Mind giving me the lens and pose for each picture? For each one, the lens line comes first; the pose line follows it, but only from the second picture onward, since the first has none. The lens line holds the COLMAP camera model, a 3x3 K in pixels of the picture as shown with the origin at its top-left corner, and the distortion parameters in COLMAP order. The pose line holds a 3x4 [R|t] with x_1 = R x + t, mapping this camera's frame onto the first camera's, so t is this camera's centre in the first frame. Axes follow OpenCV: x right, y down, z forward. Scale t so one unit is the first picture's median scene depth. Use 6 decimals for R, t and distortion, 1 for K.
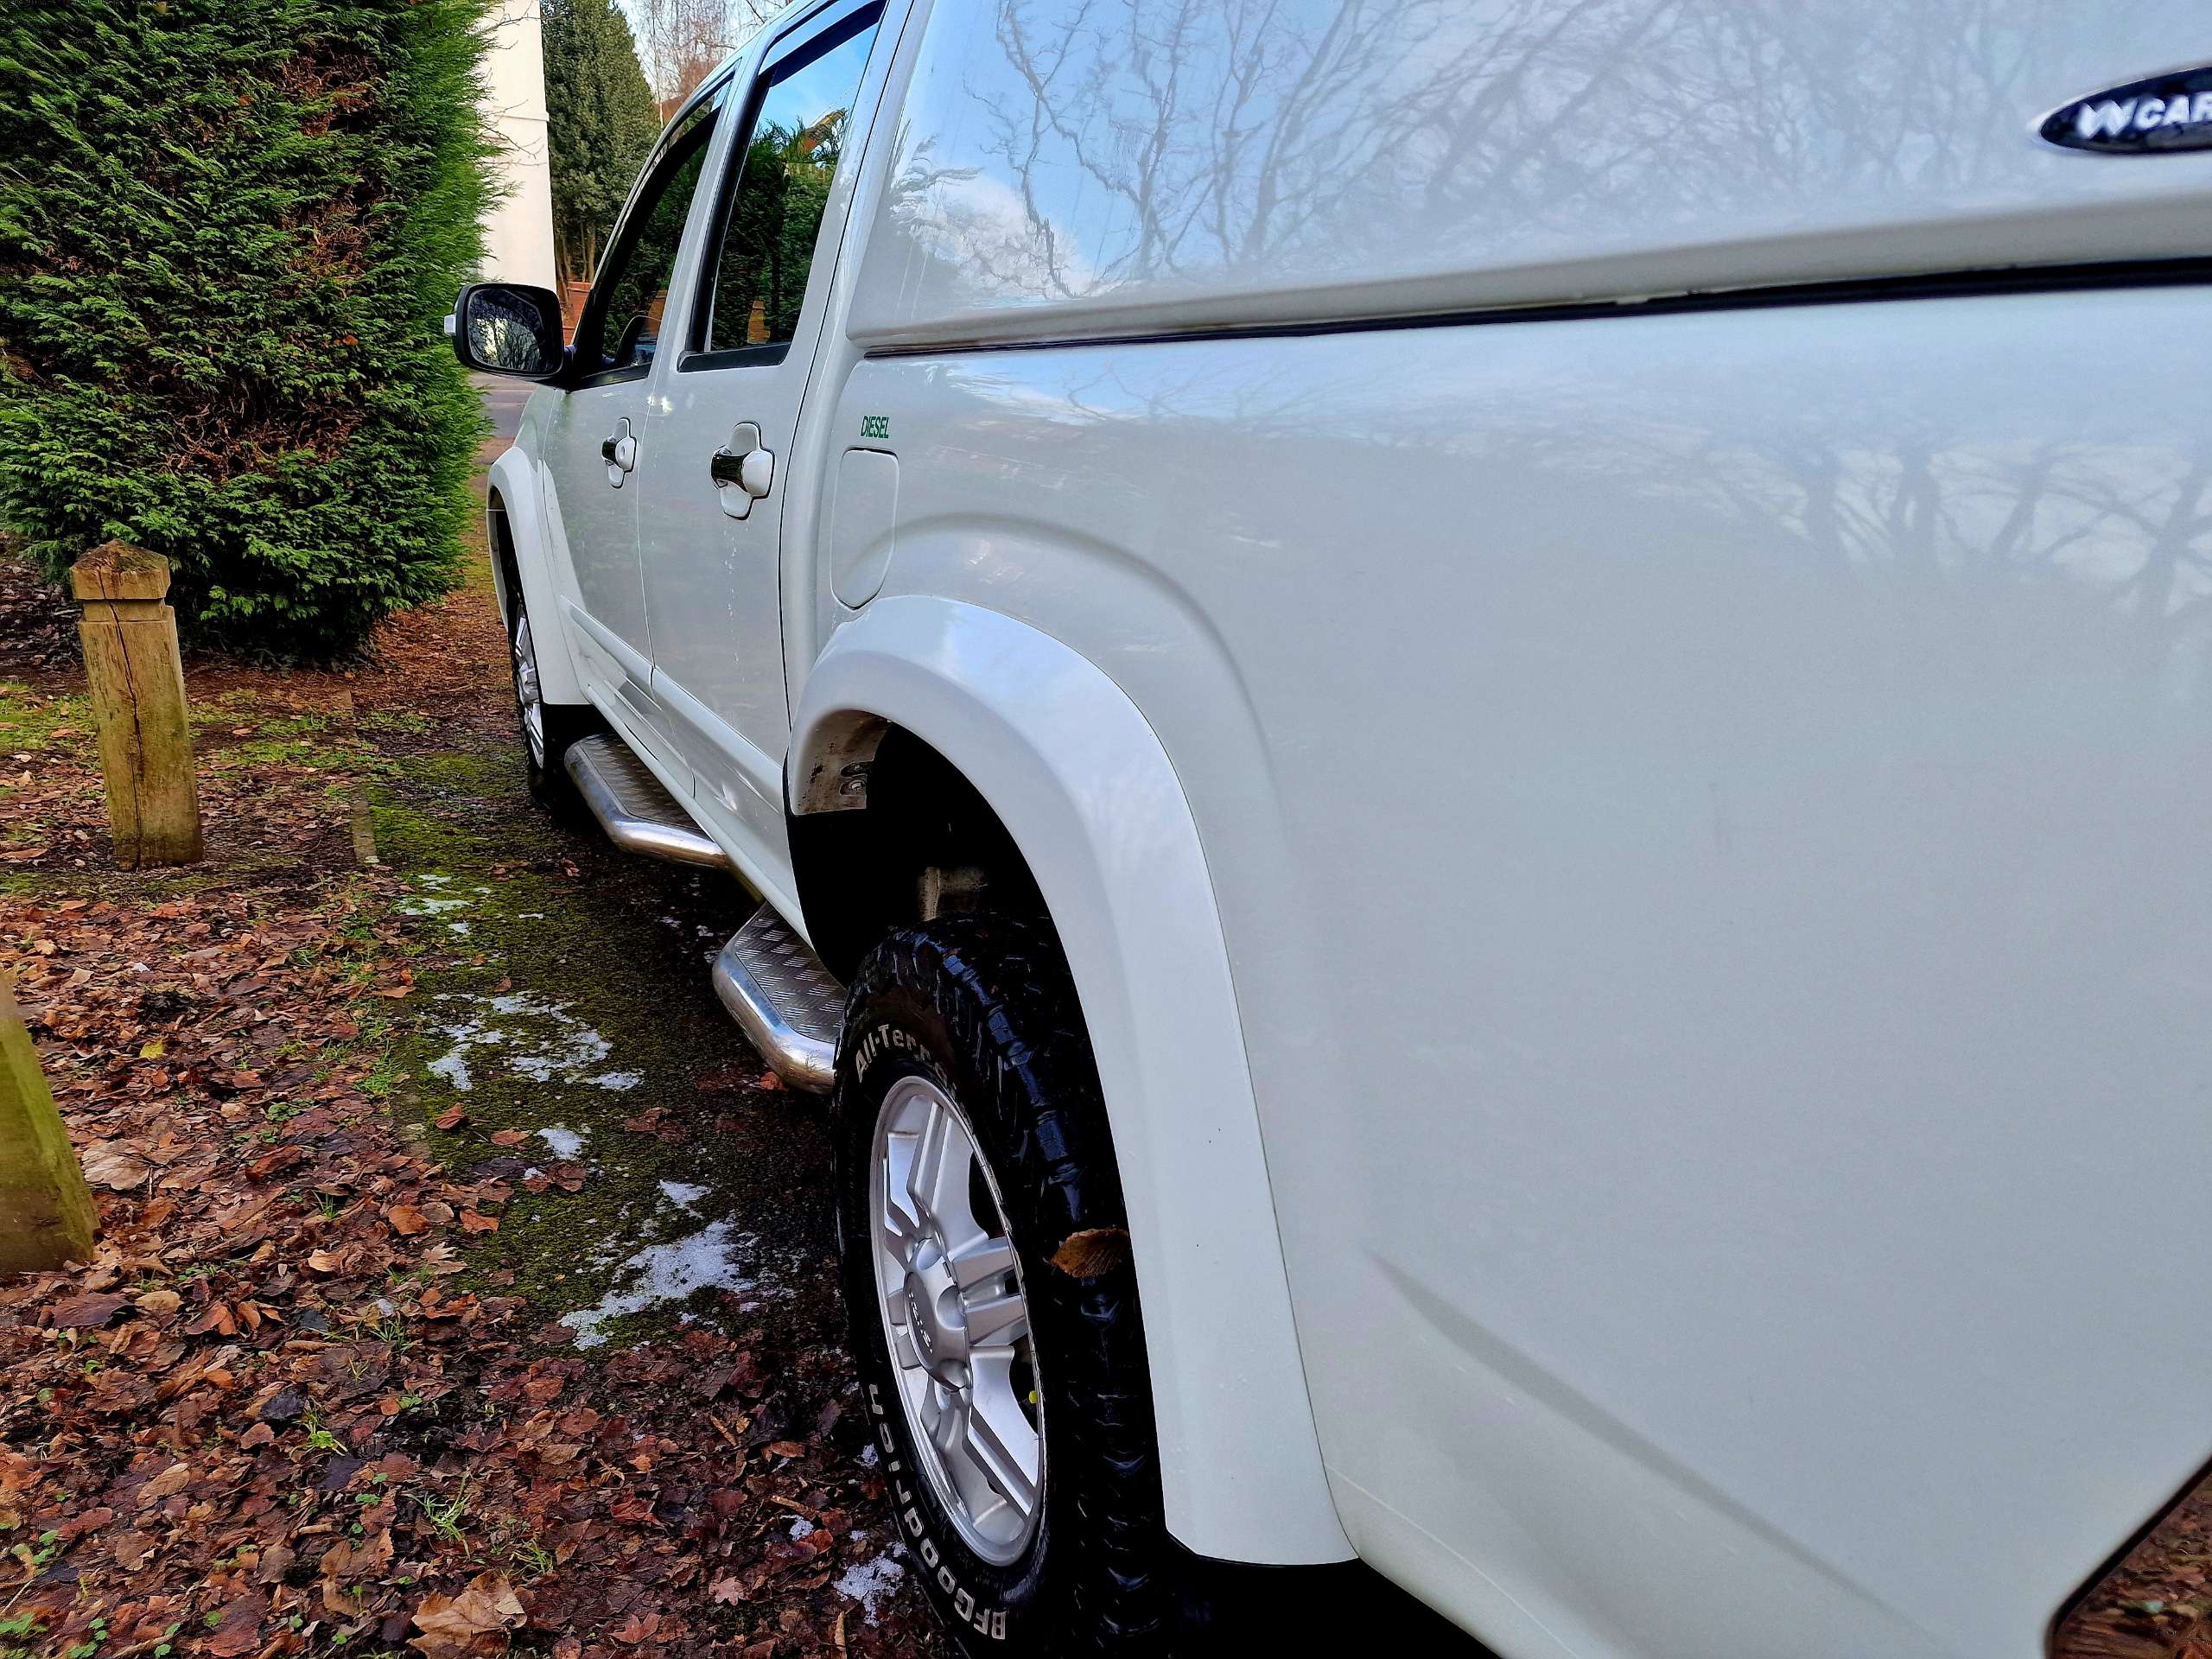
lens RADIAL K [[1495.4, 0, 1139.0], [0, 1495.4, 843.9], [0, 0, 1]] dist [0.052608, -0.050089]
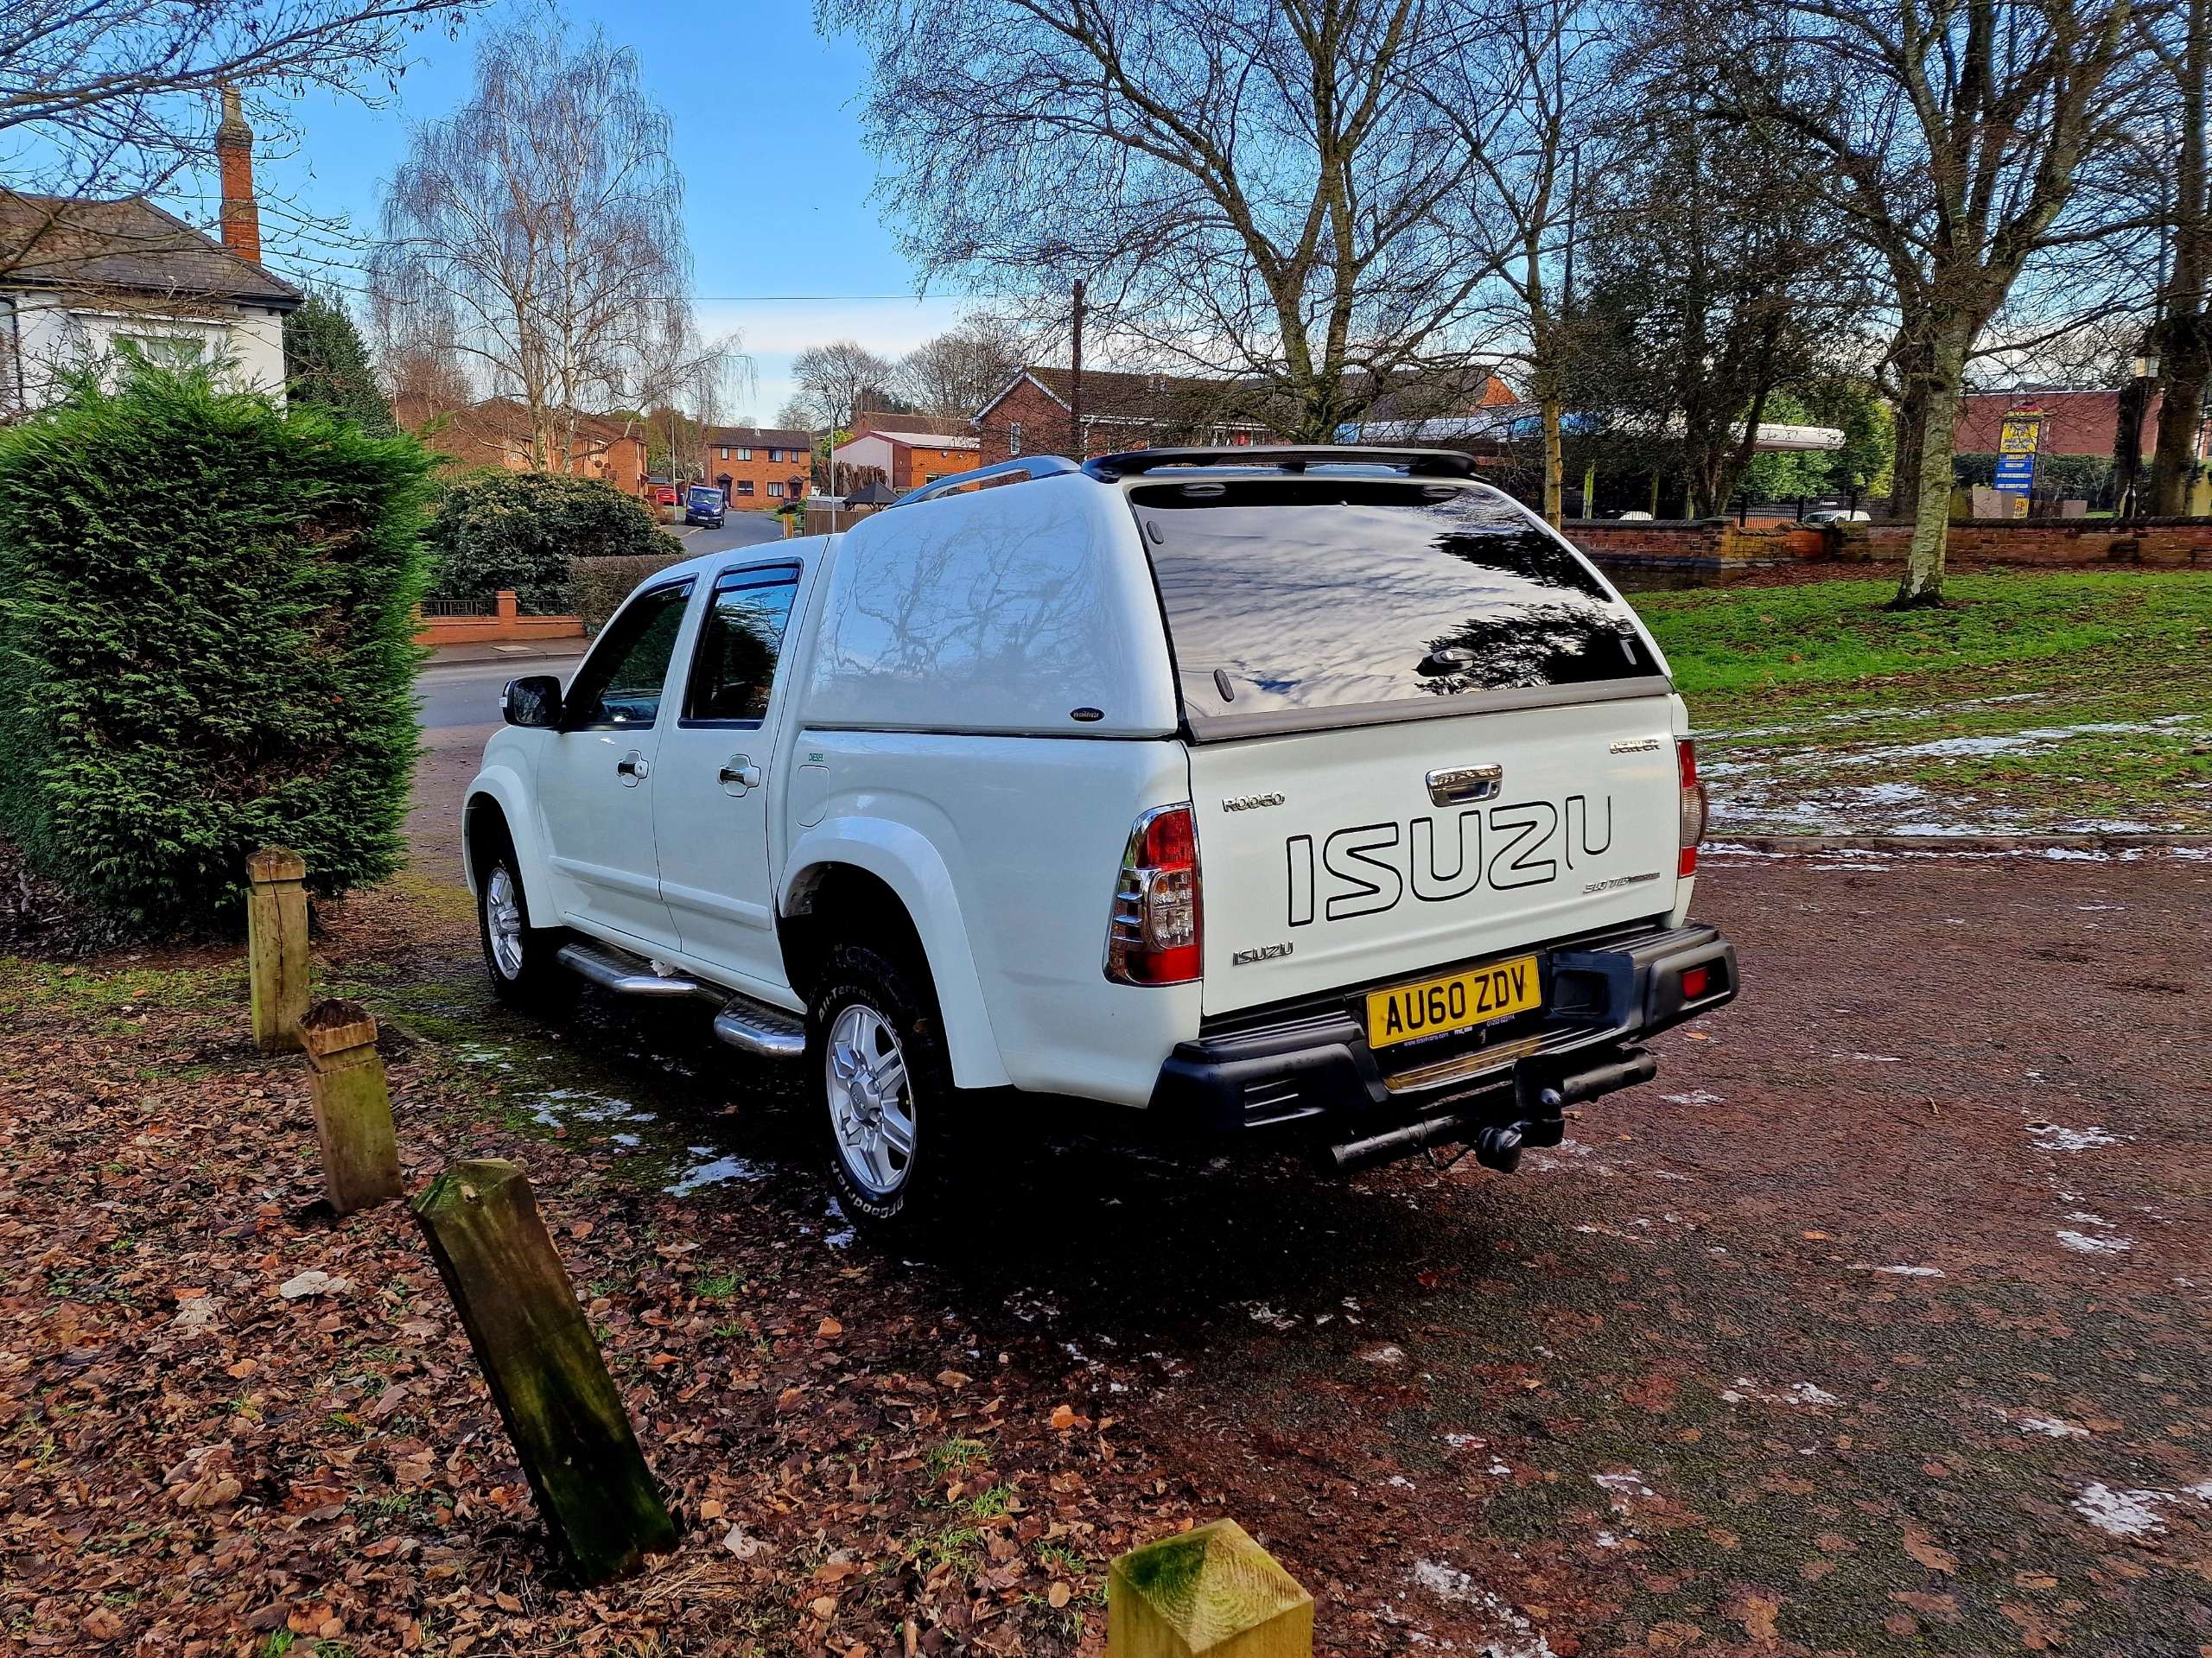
lens RADIAL K [[1639.5, 0, 1114.1], [0, 1639.5, 793.0], [0, 0, 1]] dist [0.041246, -0.025585]
pose [[0.988916, -0.079159, 0.125616, -0.014553], [0.101923, 0.977127, -0.186641, 0.200819], [-0.107969, 0.197376, 0.974364, -0.996193]]
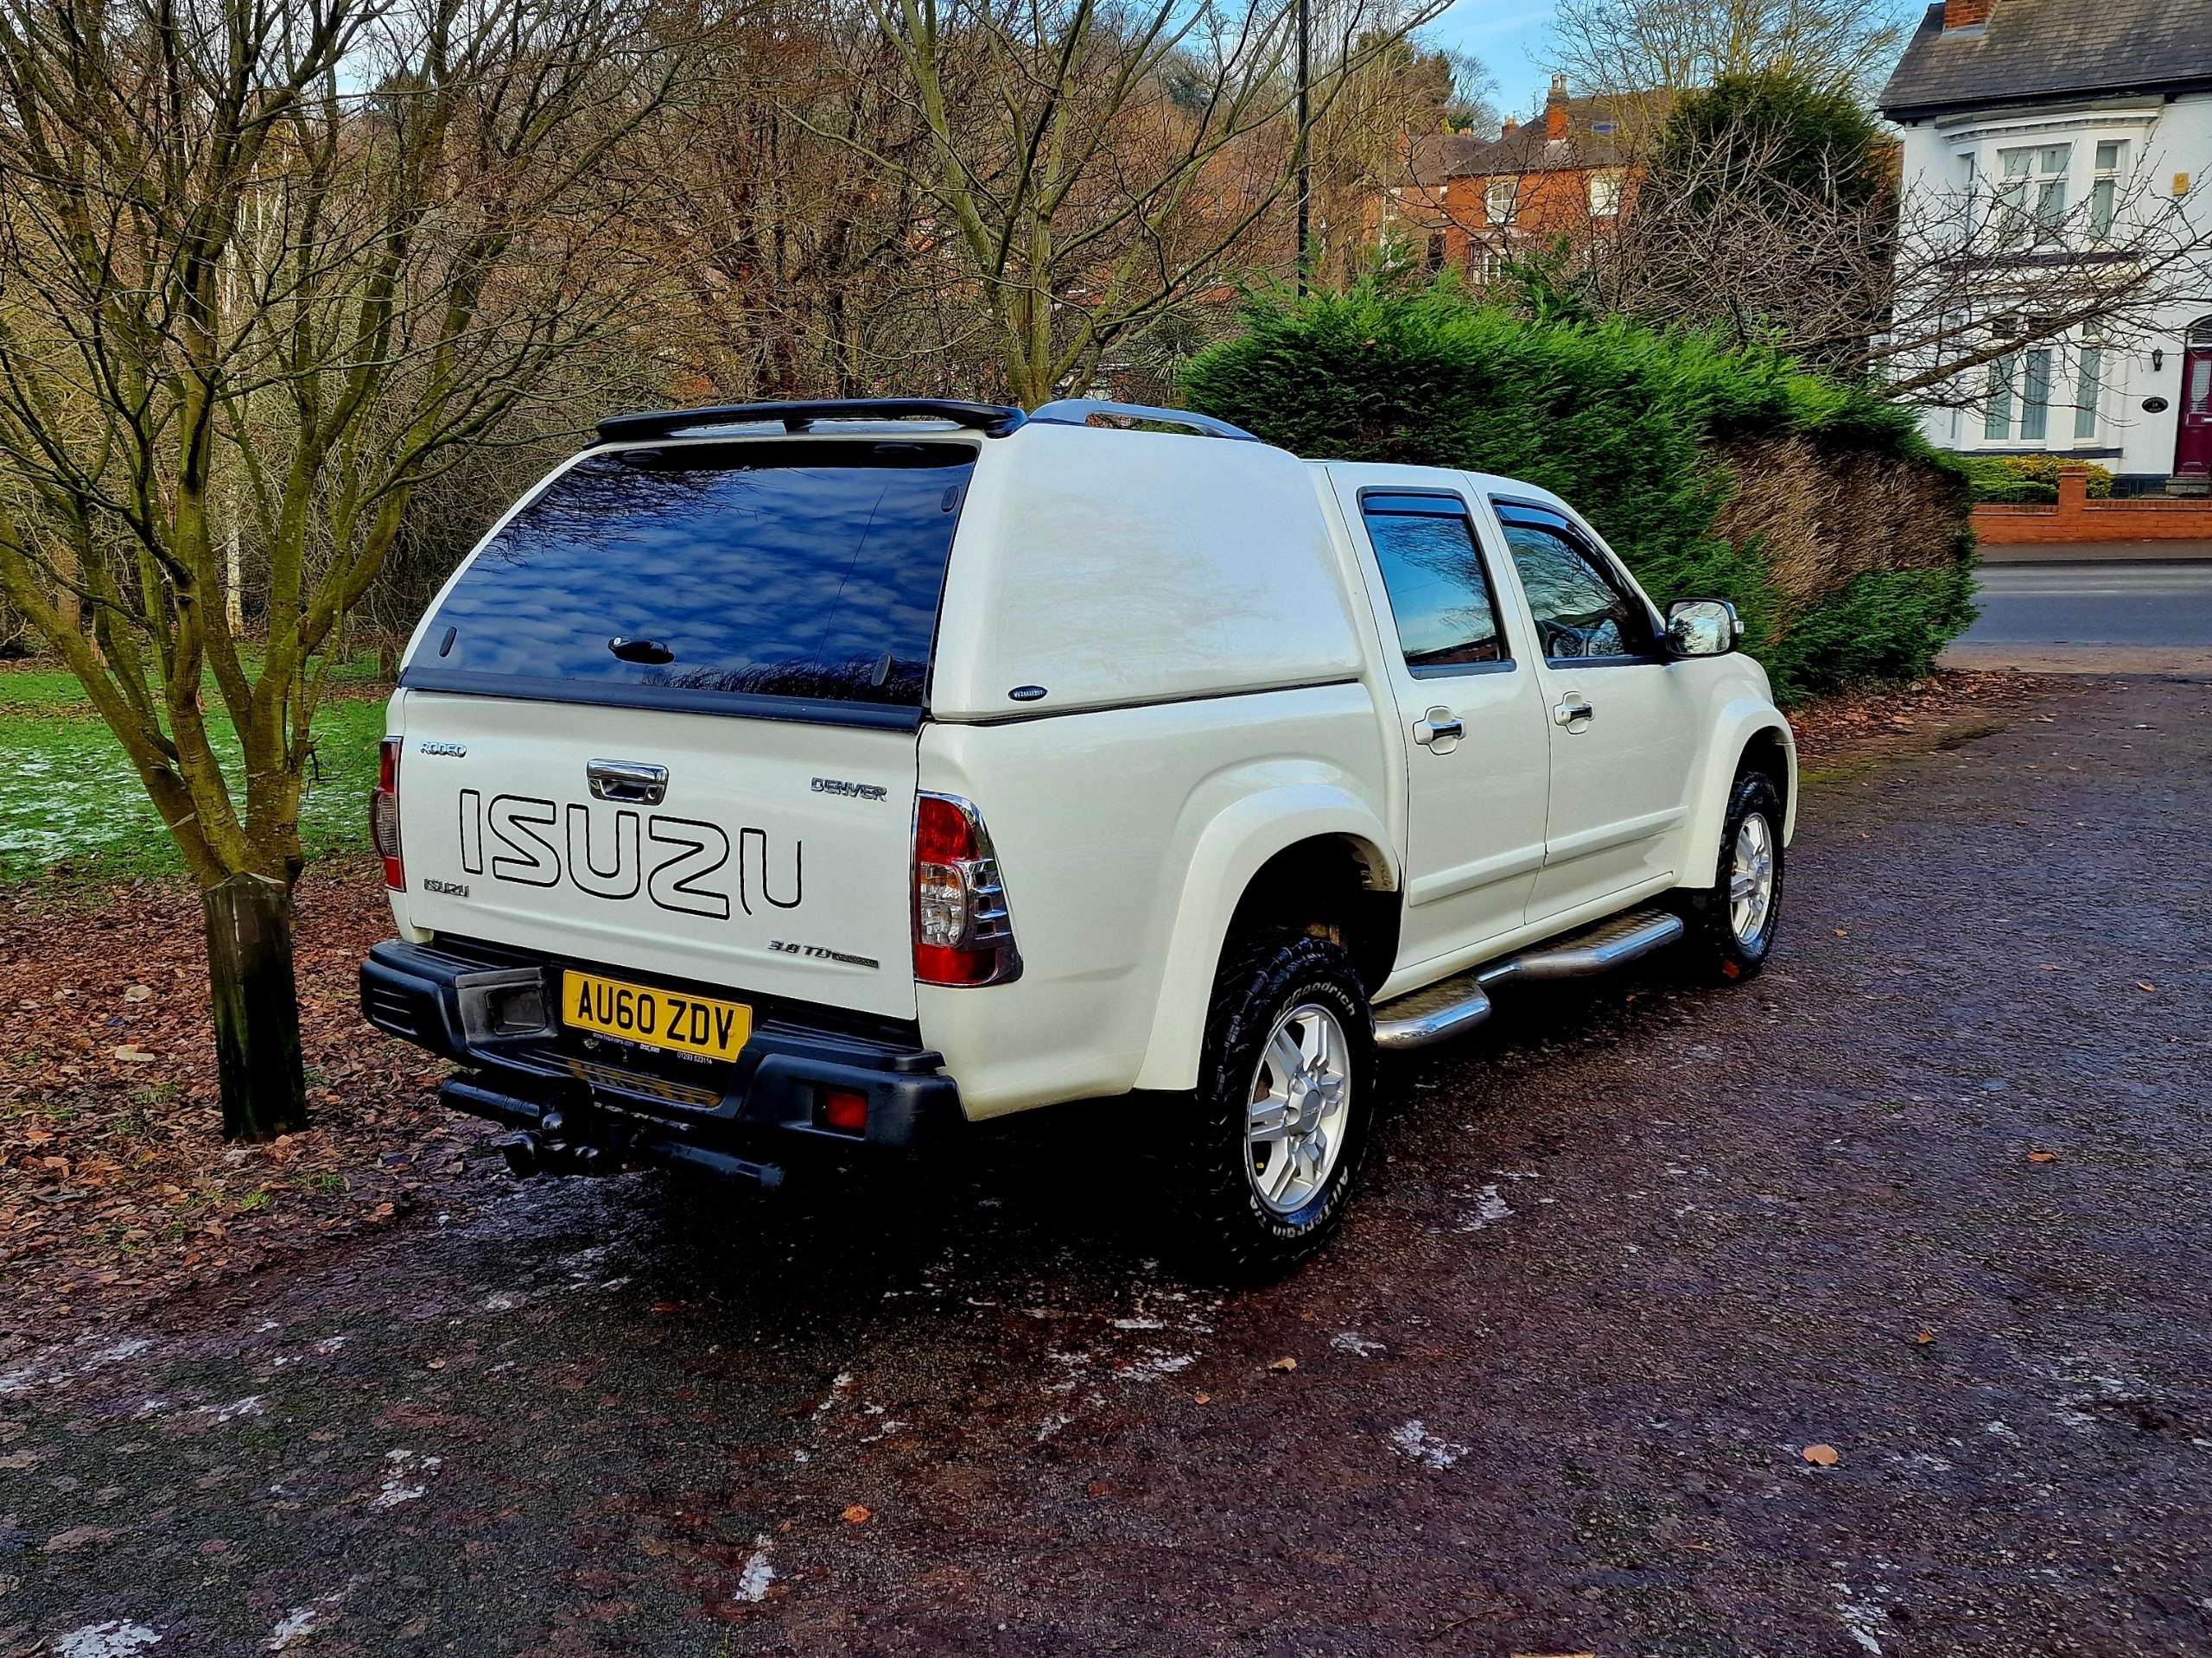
lens RADIAL K [[1948.8, 0, 1092.3], [0, 1948.8, 811.0], [0, 0, 1]] dist [0.016219, -0.019537]
pose [[0.436831, 0.104683, -0.893431, 1.875117], [-0.261489, 0.965093, -0.014772, -0.071458], [0.860698, 0.240075, 0.448957, -0.087935]]
